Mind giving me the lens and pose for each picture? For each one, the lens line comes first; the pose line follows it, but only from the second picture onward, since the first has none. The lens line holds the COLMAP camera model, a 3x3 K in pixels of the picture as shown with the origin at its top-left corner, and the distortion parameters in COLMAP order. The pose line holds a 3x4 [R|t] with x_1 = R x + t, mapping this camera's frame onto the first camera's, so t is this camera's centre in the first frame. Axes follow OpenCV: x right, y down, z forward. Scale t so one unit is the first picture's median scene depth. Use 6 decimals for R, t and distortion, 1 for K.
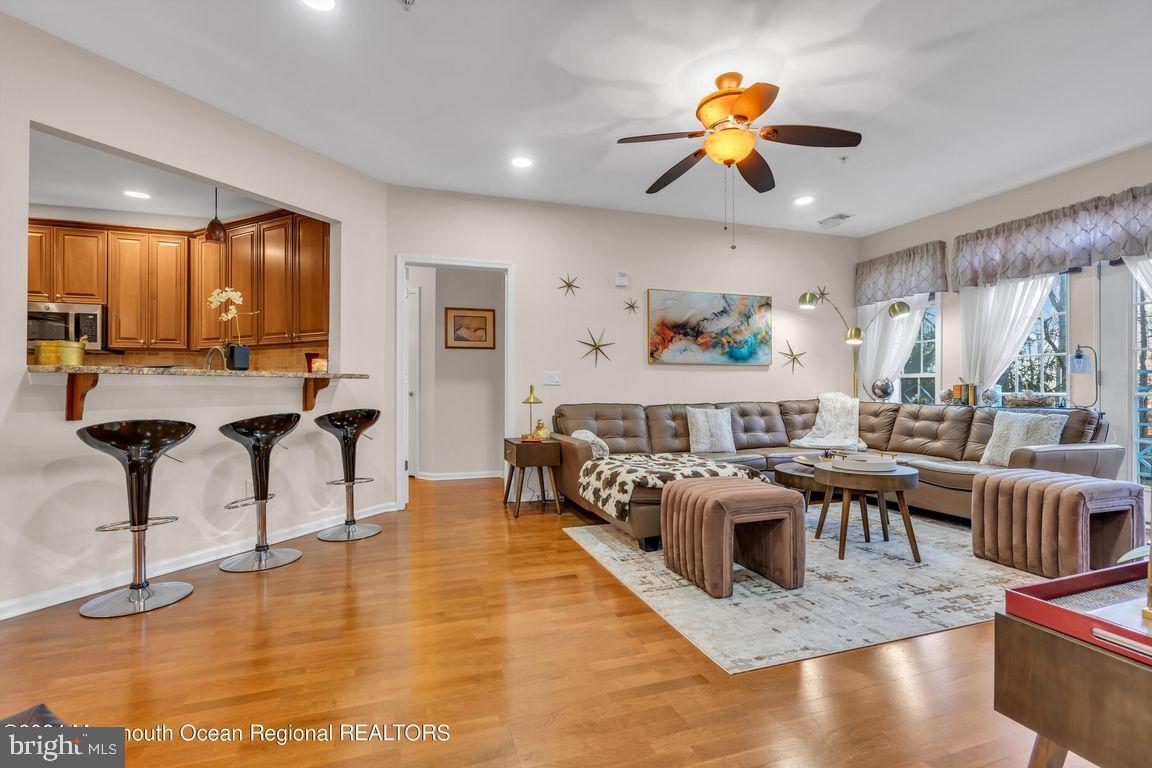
lens RADIAL K [[518.7, 0, 583.0], [0, 518.7, 386.9], [0, 0, 1]] dist [-0.005643, 0.002745]
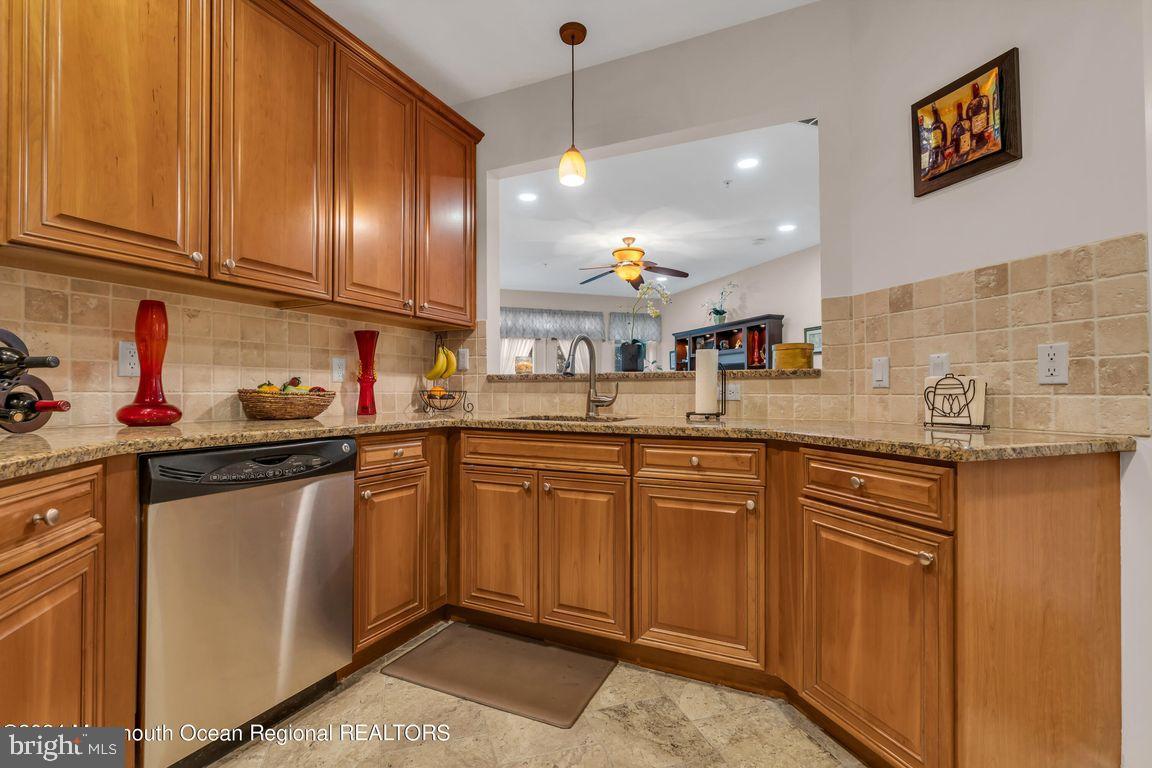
lens RADIAL K [[518.7, 0, 565.3], [0, 518.7, 391.7], [0, 0, 1]] dist [-0.005643, 0.002745]
pose [[0.019405, 0.004838, 0.999800, -1.017626], [-0.005323, 0.999975, -0.004735, 0.003695], [-0.999798, -0.005230, 0.019430, 0.715736]]
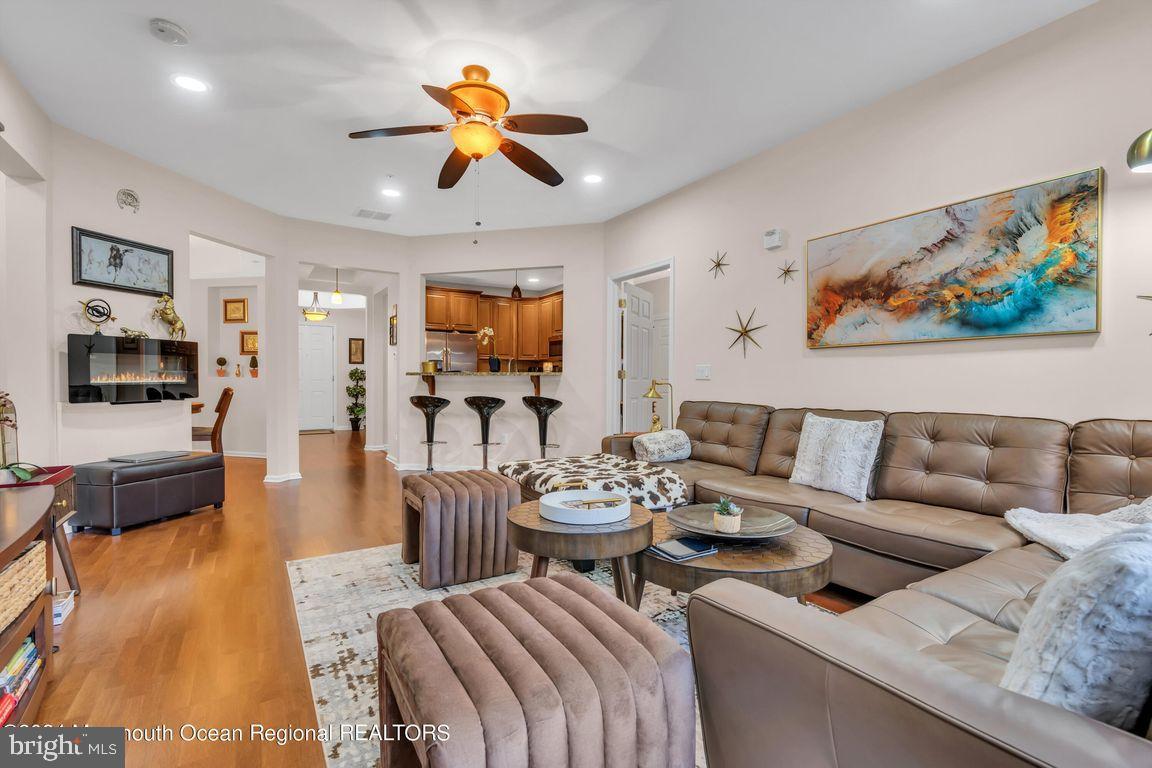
lens RADIAL K [[518.7, 0, 576.5], [0, 518.7, 386.5], [0, 0, 1]] dist [-0.005643, 0.002745]
pose [[0.236435, 0.013105, -0.971559, 0.772395], [-0.001853, 0.999913, 0.013036, -0.002915], [0.971645, -0.001282, 0.236439, 0.566480]]
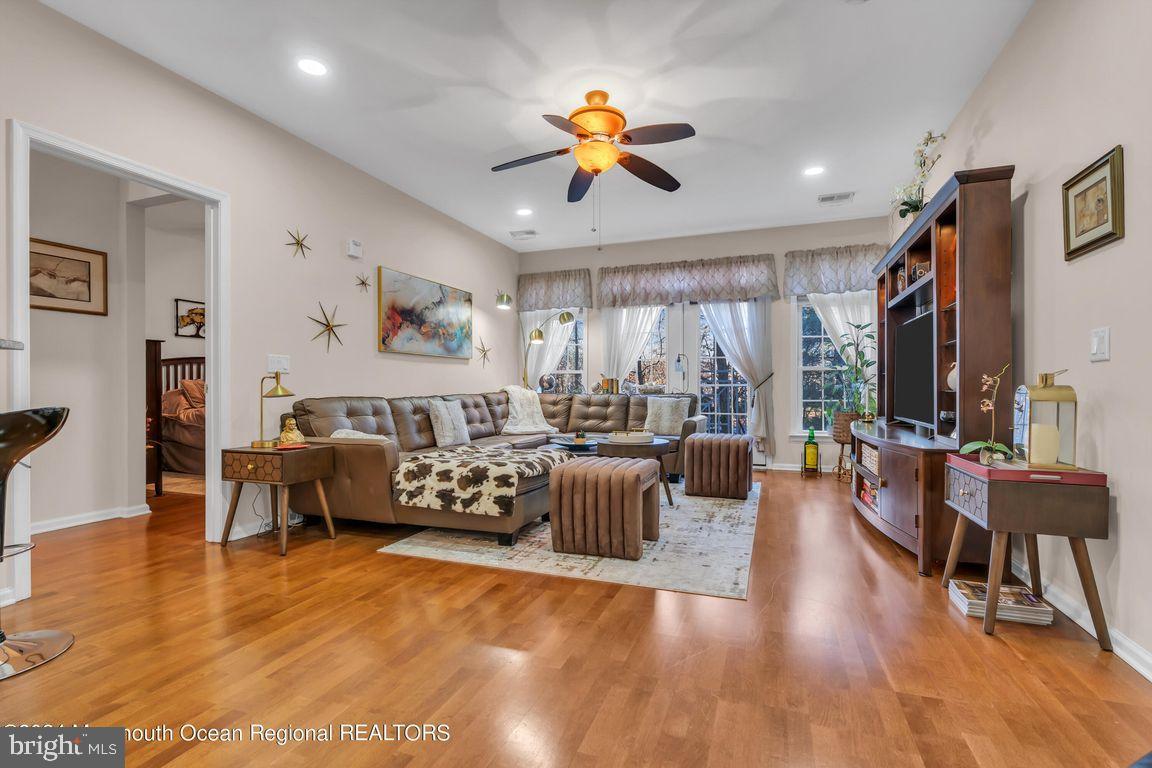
lens RADIAL K [[518.7, 0, 572.6], [0, 518.7, 390.3], [0, 0, 1]] dist [-0.005643, 0.002745]
pose [[0.641494, -0.005410, 0.767109, -0.357445], [-0.001108, 0.999968, 0.007979, 0.014433], [-0.767127, -0.005968, 0.641467, 0.197629]]
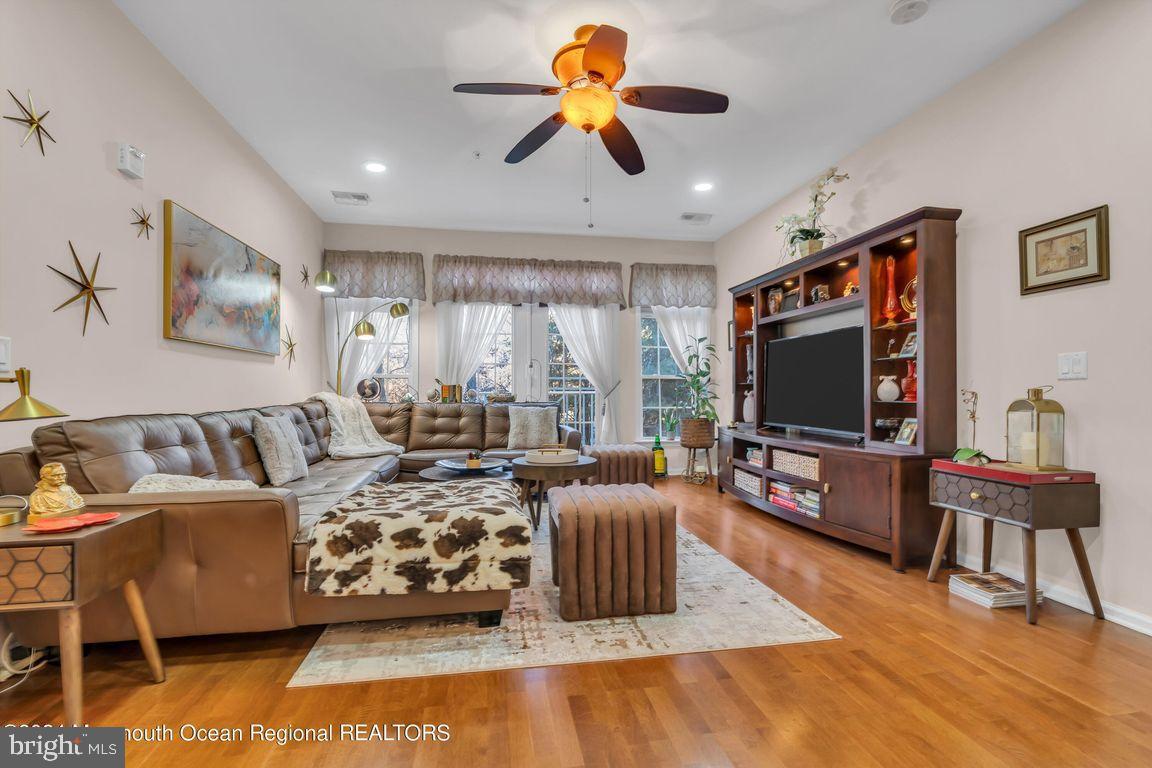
lens RADIAL K [[518.7, 0, 569.4], [0, 518.7, 388.0], [0, 0, 1]] dist [-0.005643, 0.002745]
pose [[0.171190, 0.008263, 0.985203, -0.350409], [-0.005106, 0.999959, -0.007500, 0.009044], [-0.985225, -0.003747, 0.171225, 0.526148]]
